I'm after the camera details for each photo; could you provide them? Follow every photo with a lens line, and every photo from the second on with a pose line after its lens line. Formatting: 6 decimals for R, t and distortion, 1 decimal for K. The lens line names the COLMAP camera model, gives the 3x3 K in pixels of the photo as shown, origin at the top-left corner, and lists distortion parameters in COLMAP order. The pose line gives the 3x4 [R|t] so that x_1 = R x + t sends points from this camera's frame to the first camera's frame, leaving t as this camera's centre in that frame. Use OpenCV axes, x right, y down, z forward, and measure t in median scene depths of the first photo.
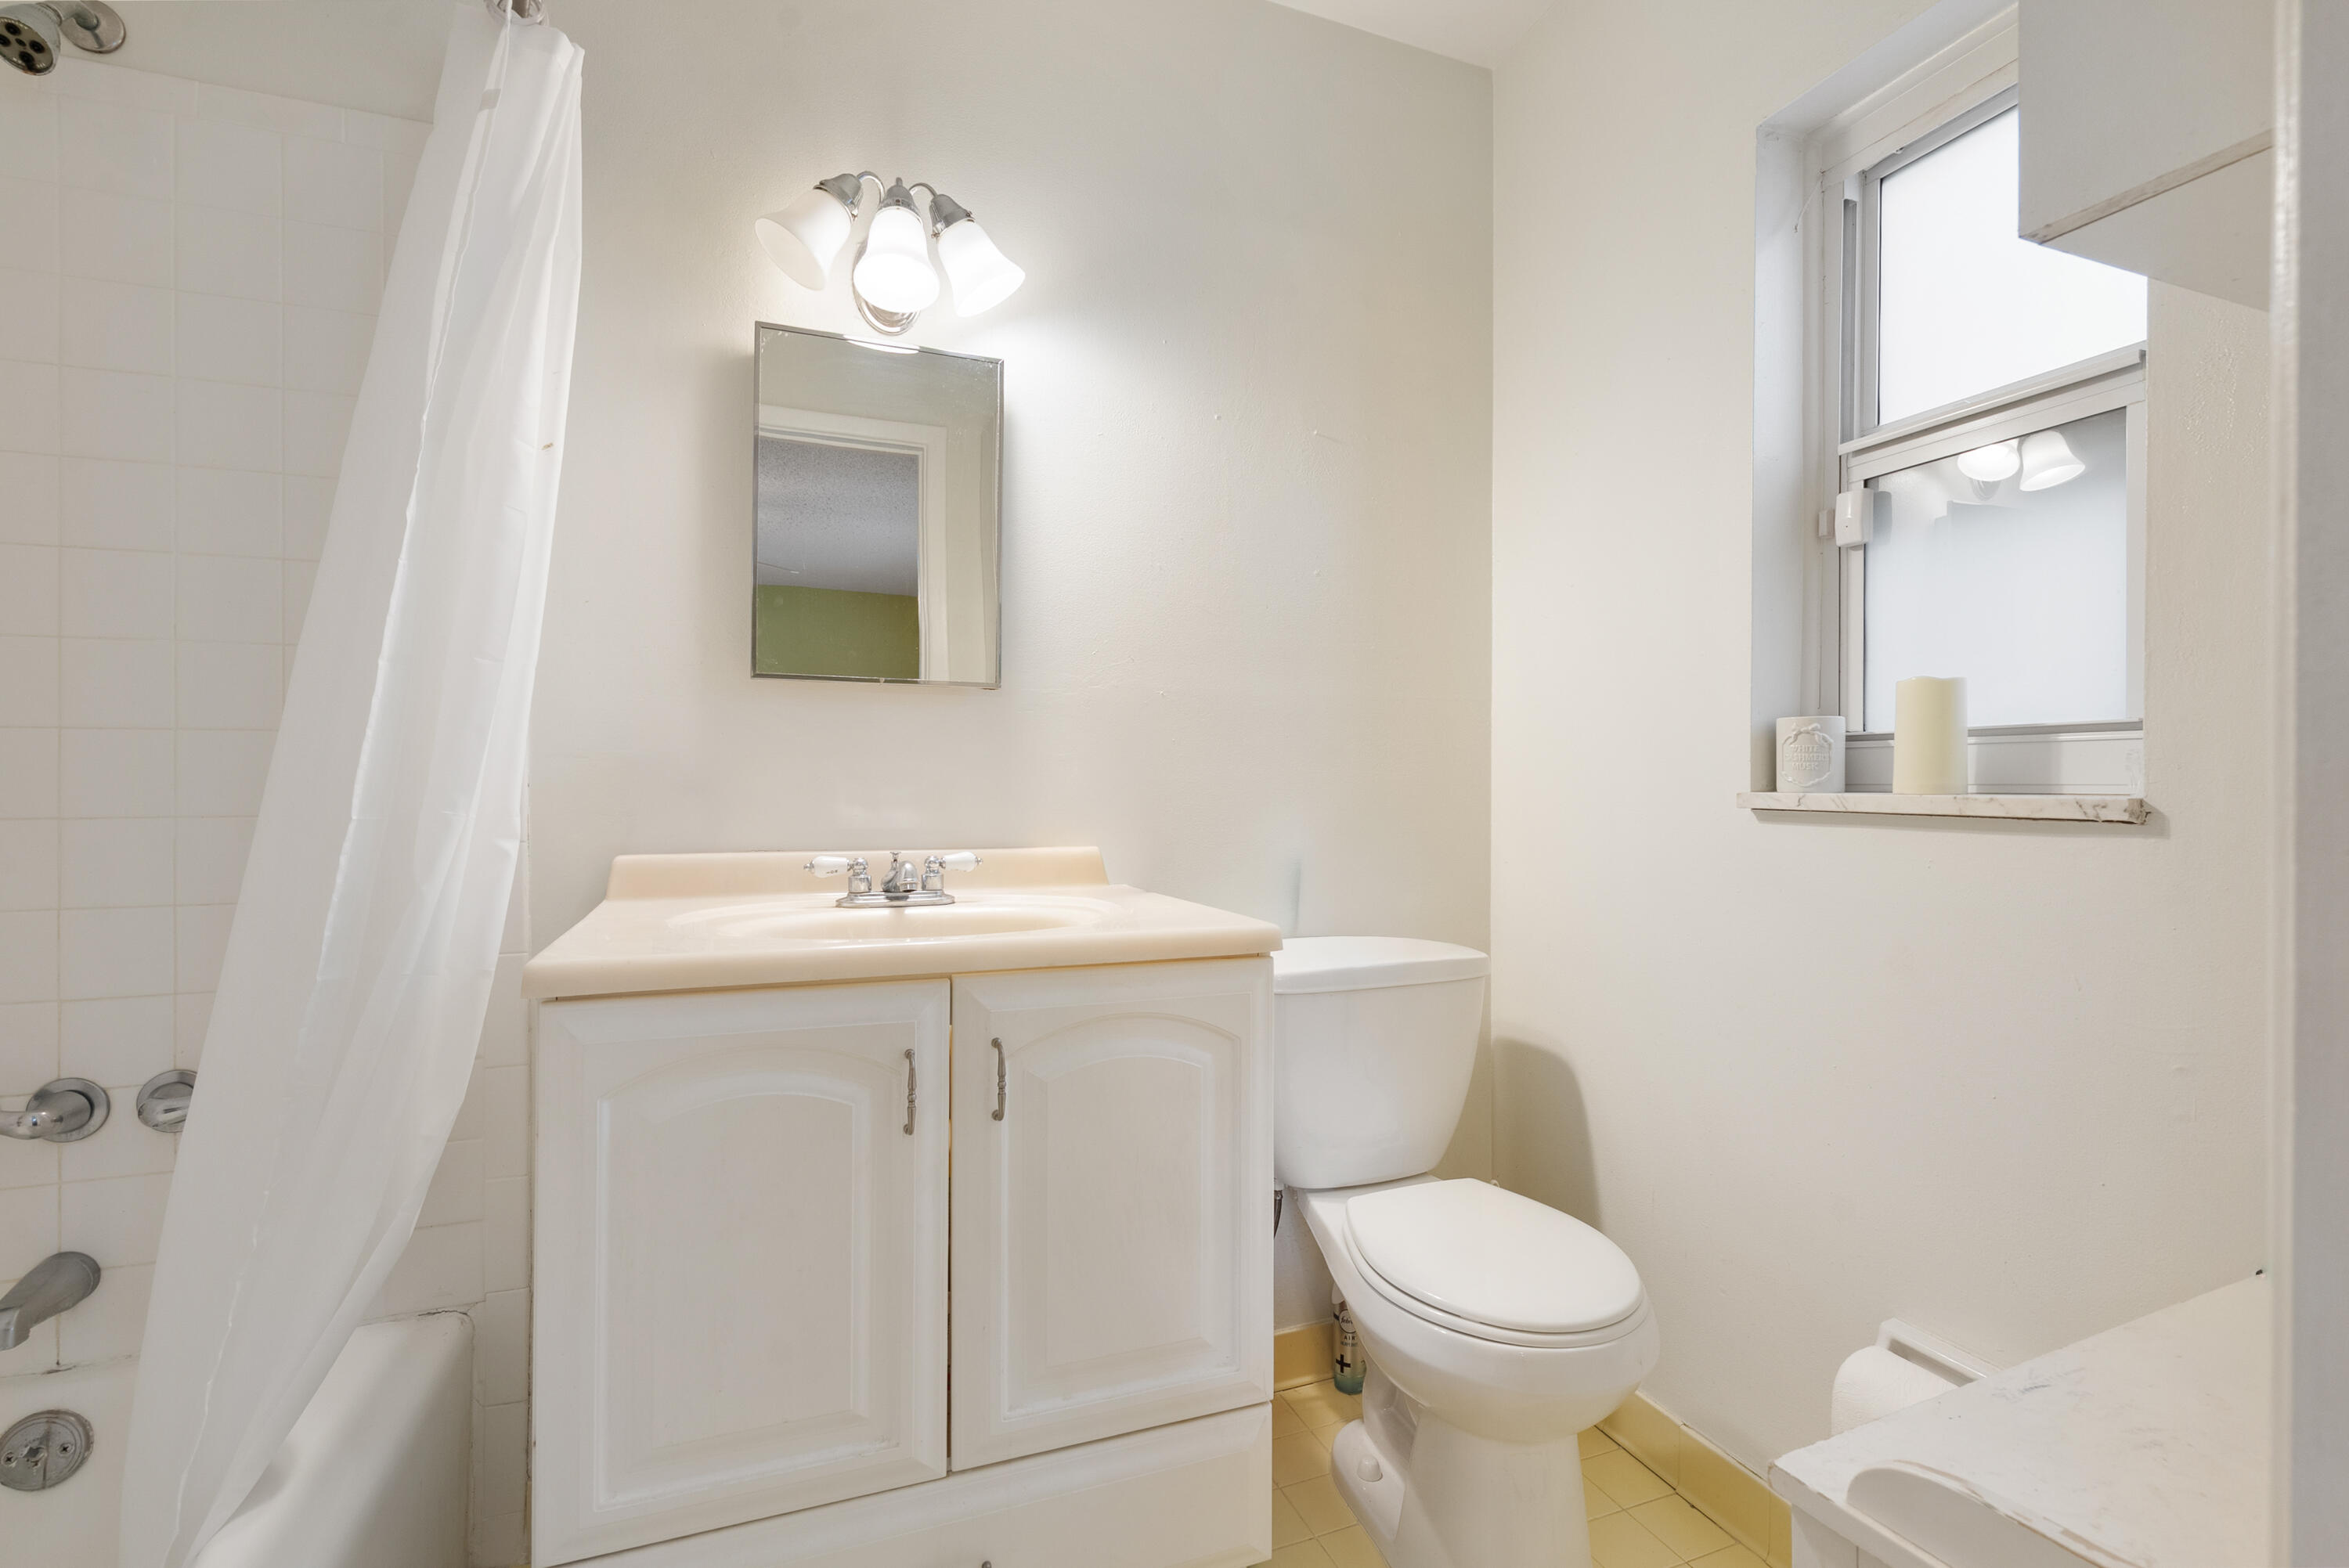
lens RADIAL K [[1071.8, 0, 1174.5], [0, 1071.8, 784.0], [0, 0, 1]] dist [0.000851, 0.000261]
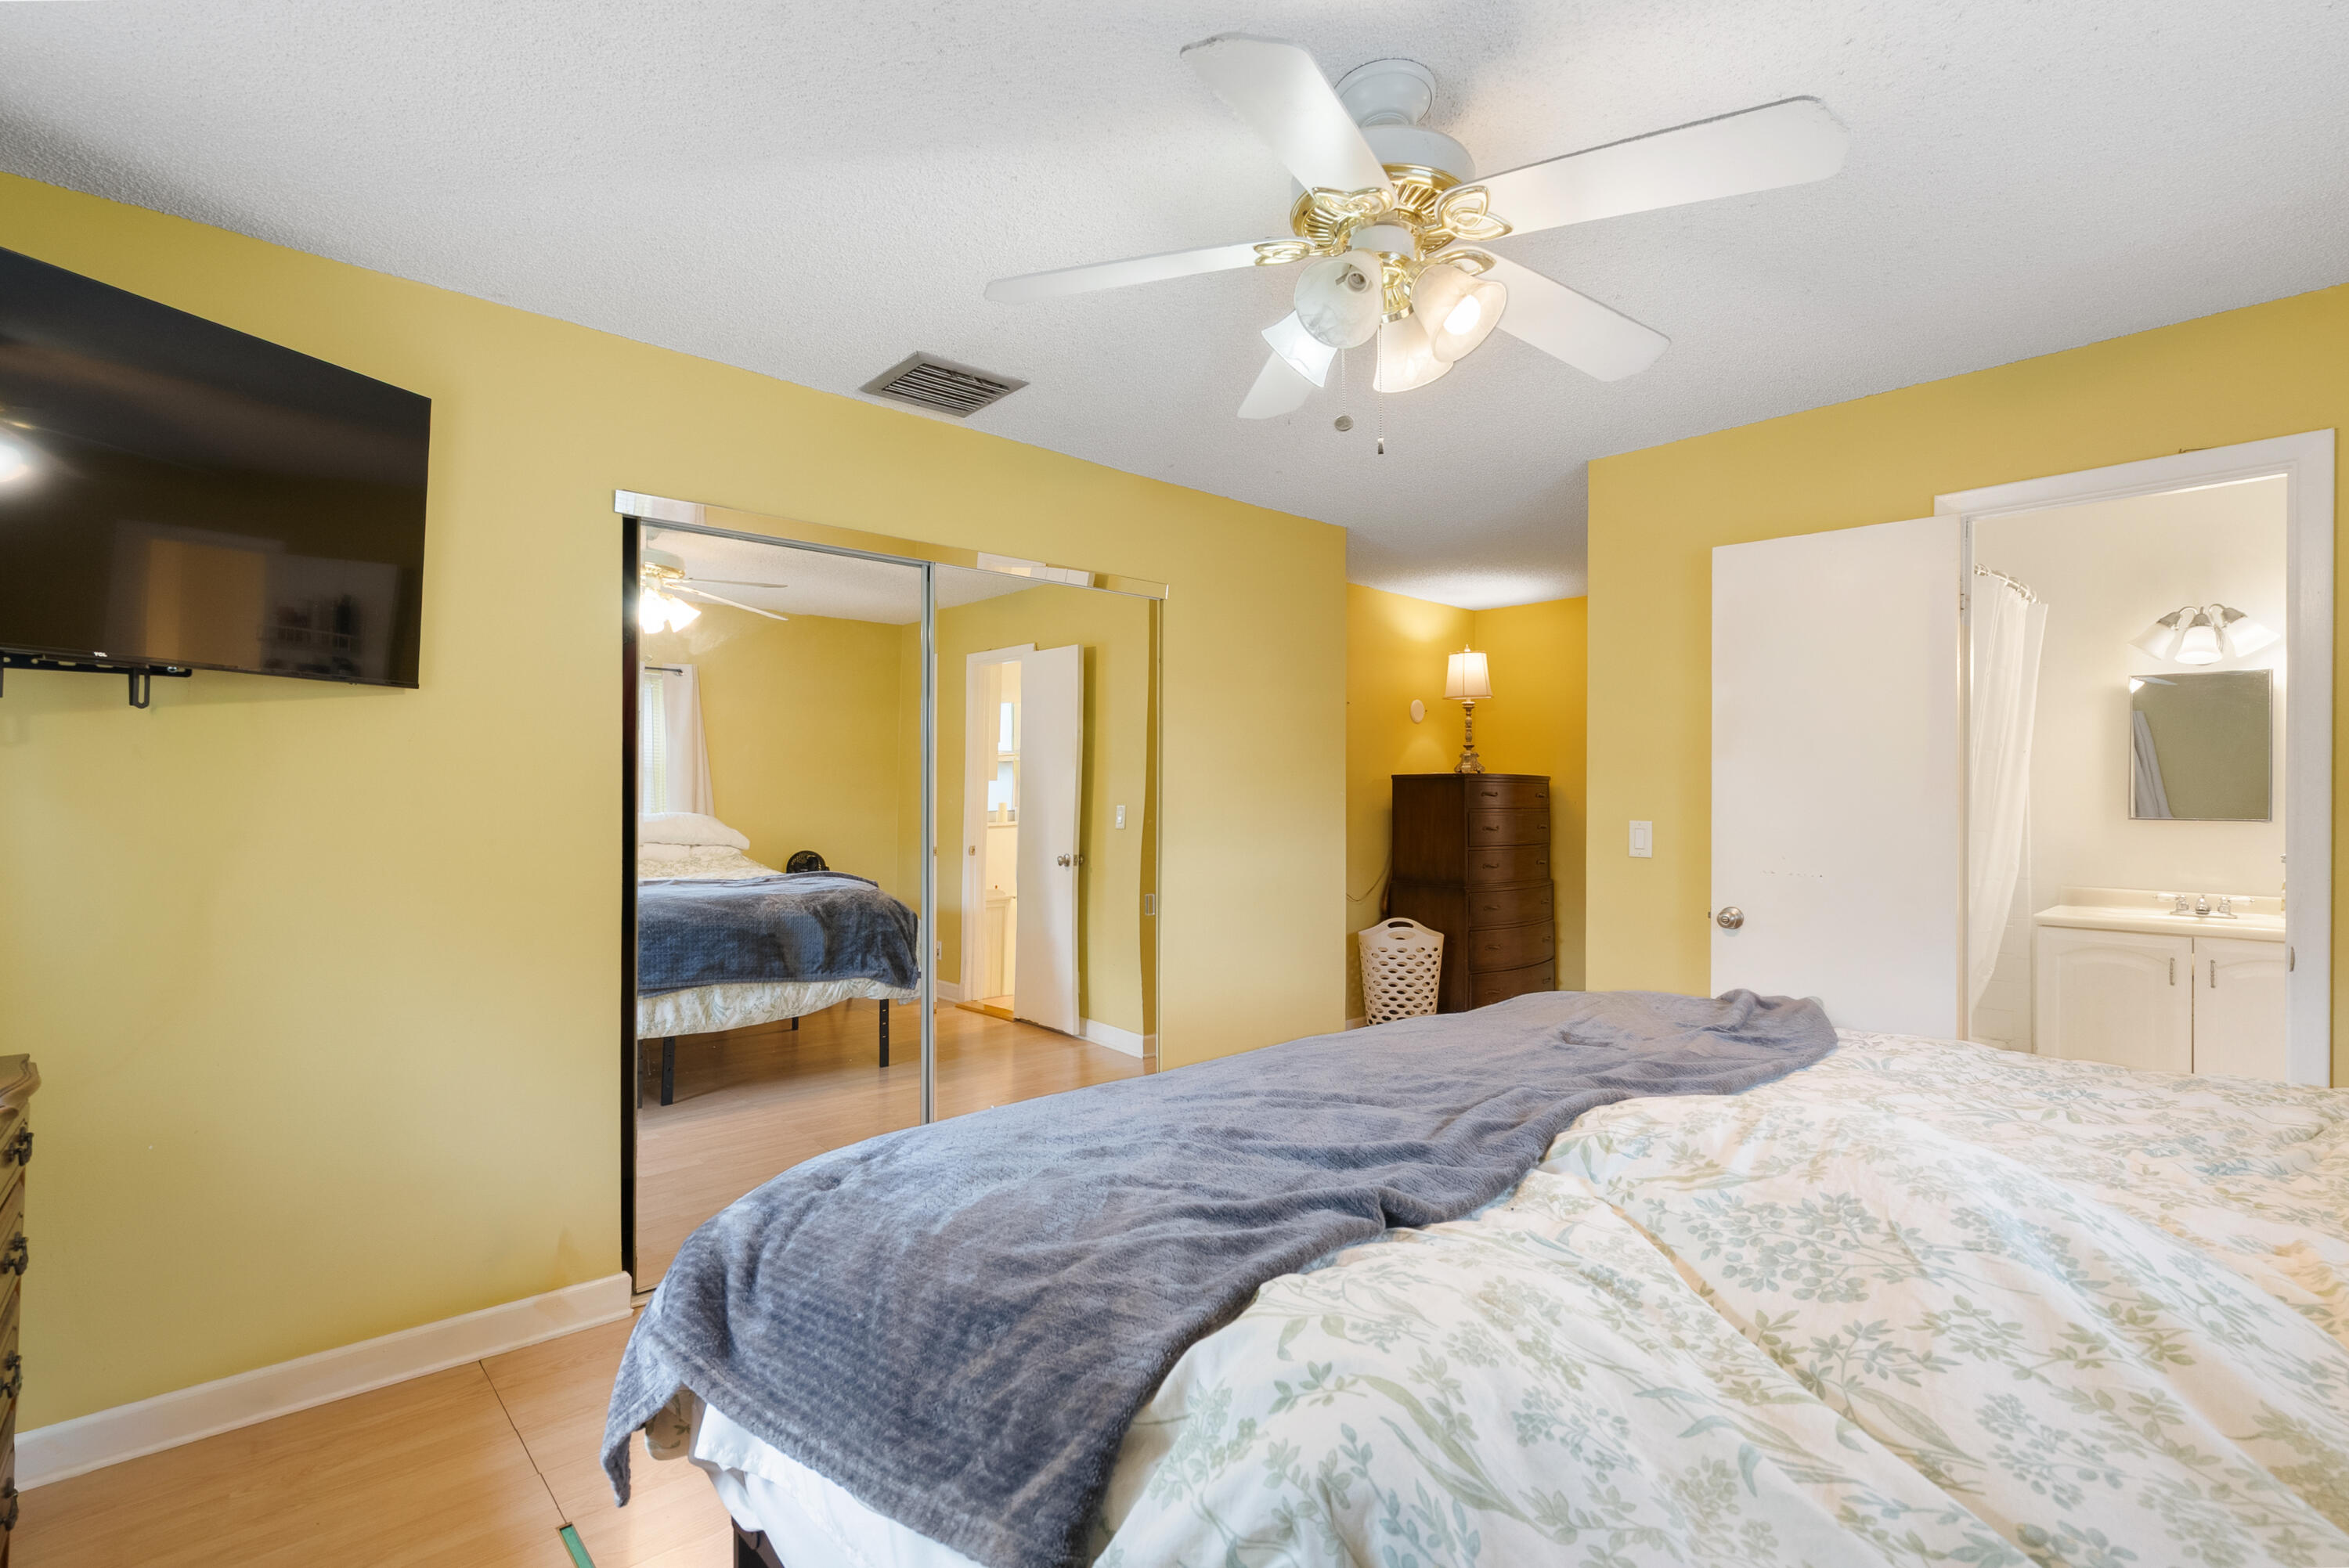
lens RADIAL K [[1071.8, 0, 1174.5], [0, 1071.8, 784.0], [0, 0, 1]] dist [0.000851, 0.000261]
pose [[0.381625, -0.005007, -0.924304, 1.067433], [-0.001702, 0.999980, -0.006120, -0.161770], [0.924316, 0.003908, 0.381609, -2.004239]]
